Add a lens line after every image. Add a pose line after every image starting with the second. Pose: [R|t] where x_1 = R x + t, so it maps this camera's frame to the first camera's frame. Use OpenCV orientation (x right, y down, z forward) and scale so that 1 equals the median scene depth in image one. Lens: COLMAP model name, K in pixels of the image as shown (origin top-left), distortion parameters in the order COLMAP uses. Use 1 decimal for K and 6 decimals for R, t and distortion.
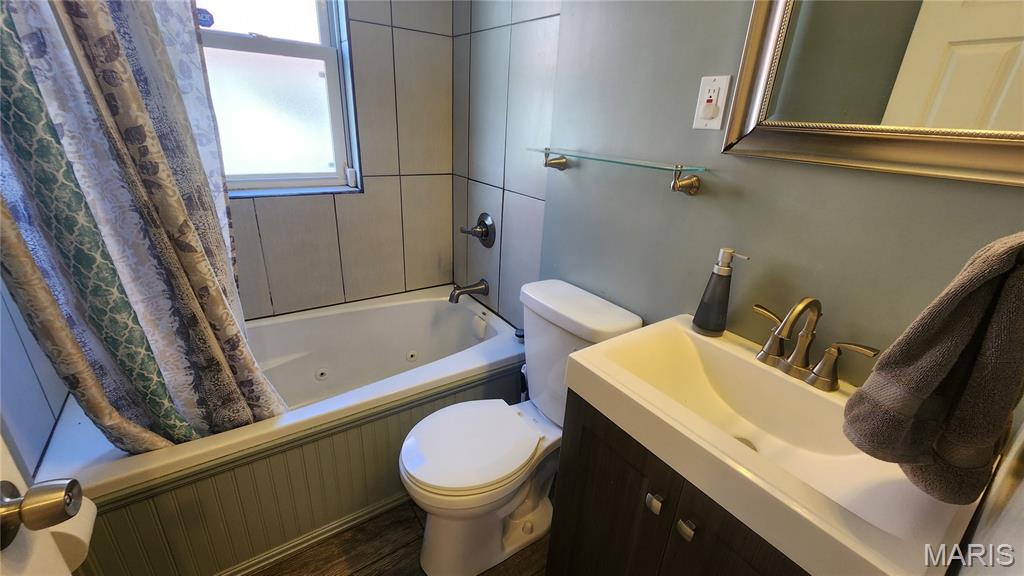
lens RADIAL K [[418.5, 0, 512.0], [0, 418.5, 288.0], [0, 0, 1]] dist [-0.001161, -0.000293]
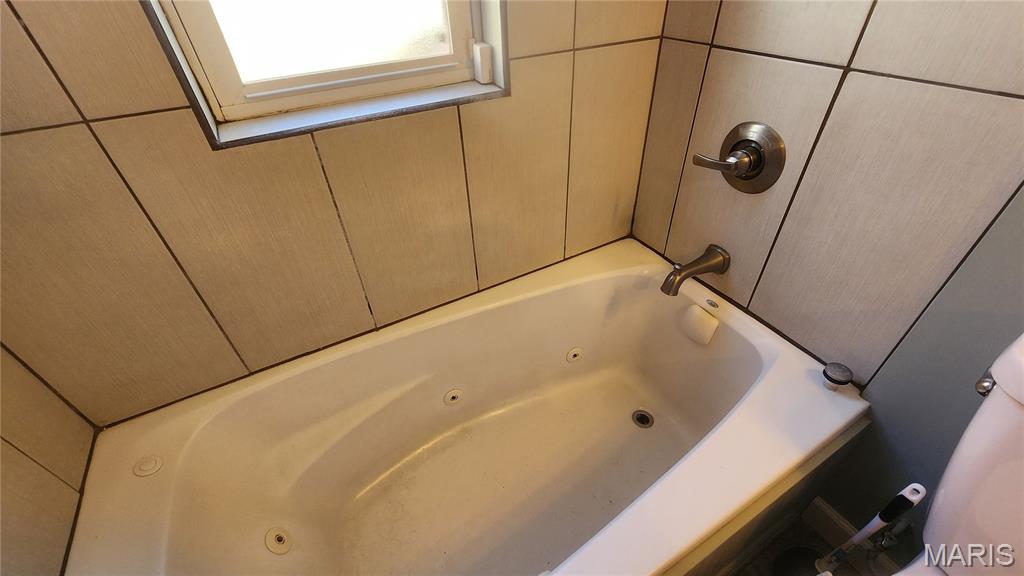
lens RADIAL K [[418.5, 0, 512.0], [0, 418.5, 288.0], [0, 0, 1]] dist [-0.001161, -0.000293]
pose [[0.991560, -0.009710, -0.129284, -0.288985], [0.046374, 0.957781, 0.283733, -0.148251], [0.121071, -0.287334, 0.950148, 0.455569]]
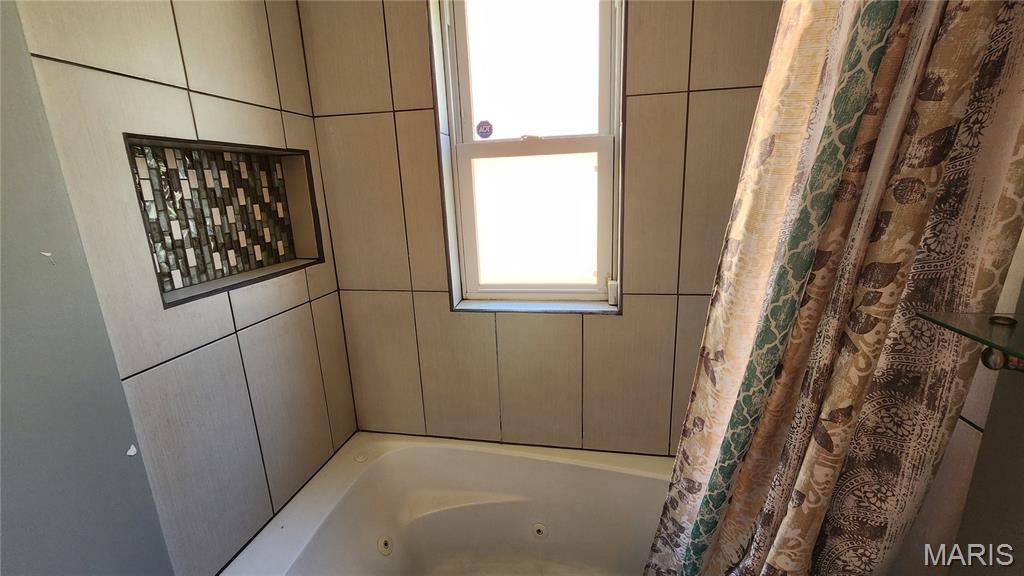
lens RADIAL K [[412.3, 0, 528.5], [0, 412.3, 289.3], [0, 0, 1]] dist [-0.013274, 0.000094]
pose [[0.711648, 0.094226, -0.696188, 0.029071], [-0.195980, 0.978252, -0.067930, -0.190362], [0.674647, 0.184781, 0.714638, 0.362862]]
